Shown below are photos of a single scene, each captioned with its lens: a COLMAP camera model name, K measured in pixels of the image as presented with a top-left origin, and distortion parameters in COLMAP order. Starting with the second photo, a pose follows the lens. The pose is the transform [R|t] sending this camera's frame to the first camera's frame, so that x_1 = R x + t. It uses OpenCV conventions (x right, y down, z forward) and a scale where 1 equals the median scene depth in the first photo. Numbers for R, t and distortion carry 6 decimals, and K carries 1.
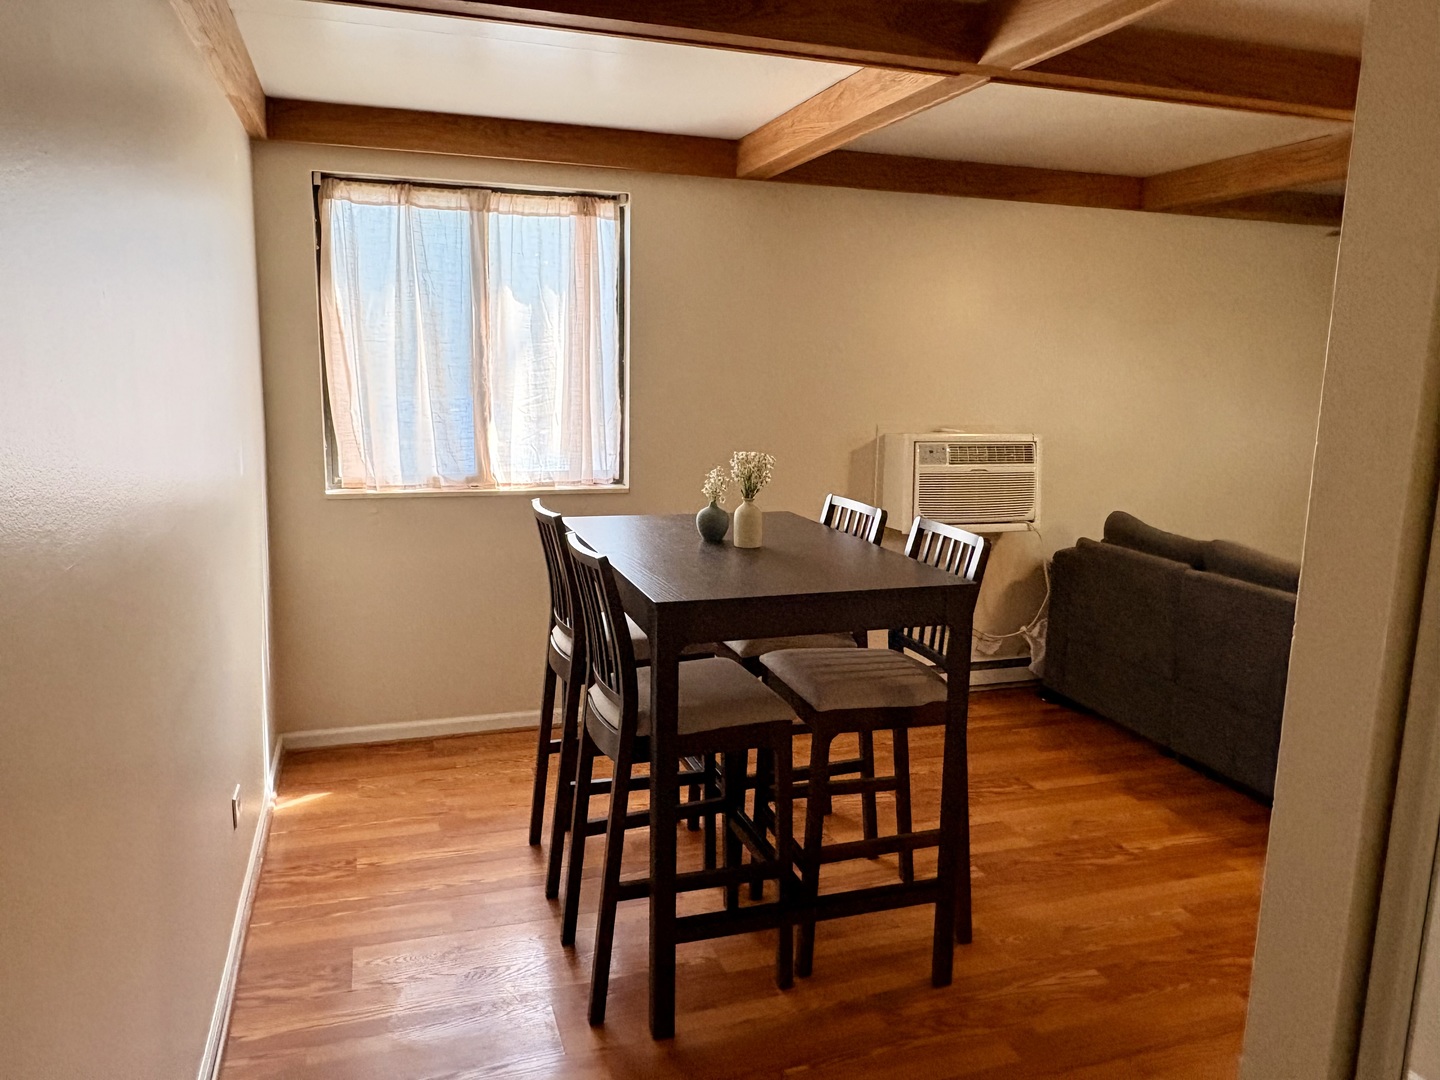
lens RADIAL K [[1052.6, 0, 716.6], [0, 1052.6, 539.7], [0, 0, 1]] dist [-0.000701, 0.001468]
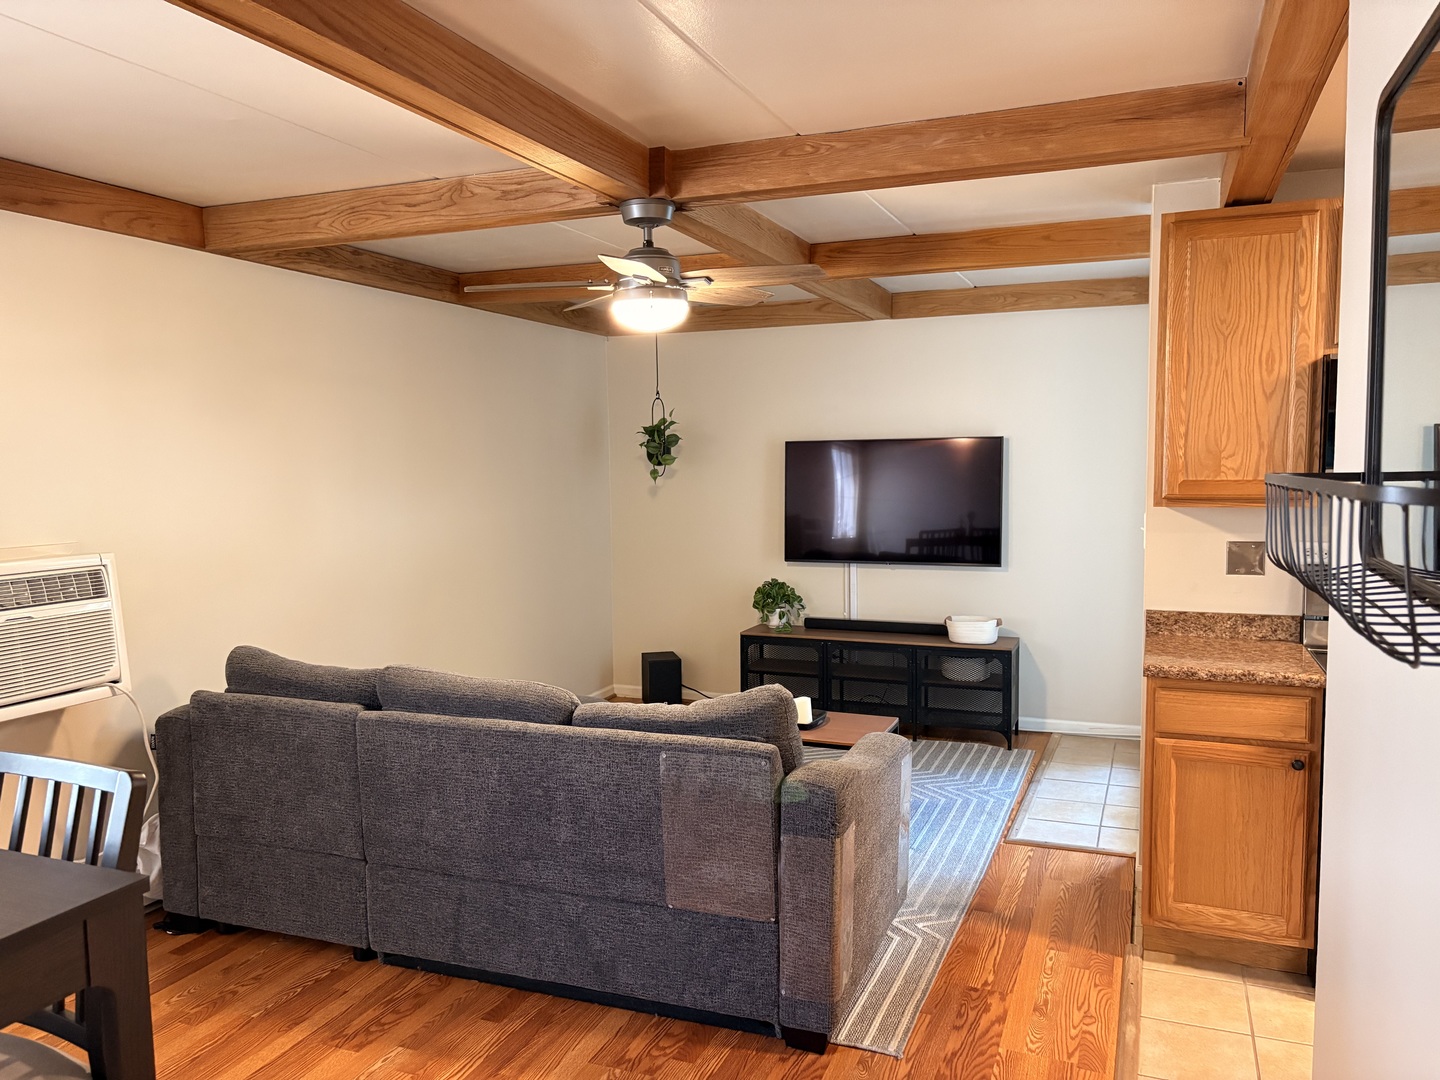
lens RADIAL K [[1083.3, 0, 718.5], [0, 1083.3, 543.9], [0, 0, 1]] dist [0.013728, -0.006455]
pose [[0.642201, -0.093355, 0.760831, 0.024555], [0.155888, 0.987720, -0.010387, -0.038788], [-0.750518, 0.125275, 0.648867, 0.251330]]
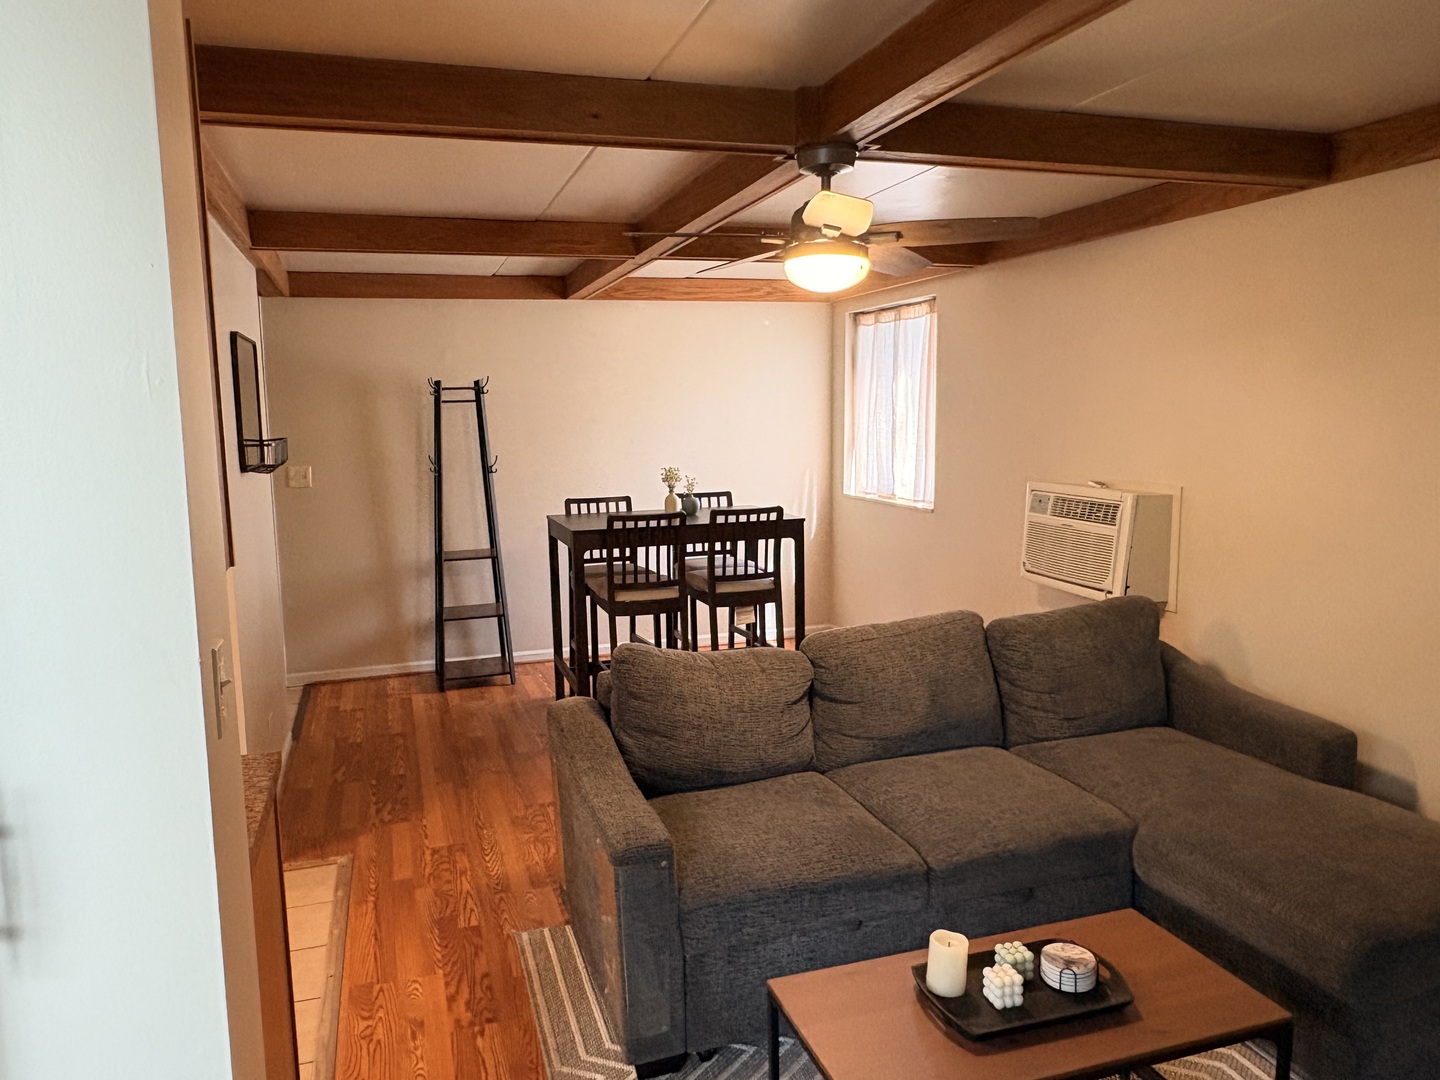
lens RADIAL K [[1052.6, 0, 719.5], [0, 1052.6, 544.6], [0, 0, 1]] dist [-0.000701, 0.001468]
pose [[-0.005751, 0.111085, -0.993794, 1.204813], [-0.149887, 0.982488, 0.110689, -0.108314], [0.988686, 0.149593, 0.011000, 0.693582]]
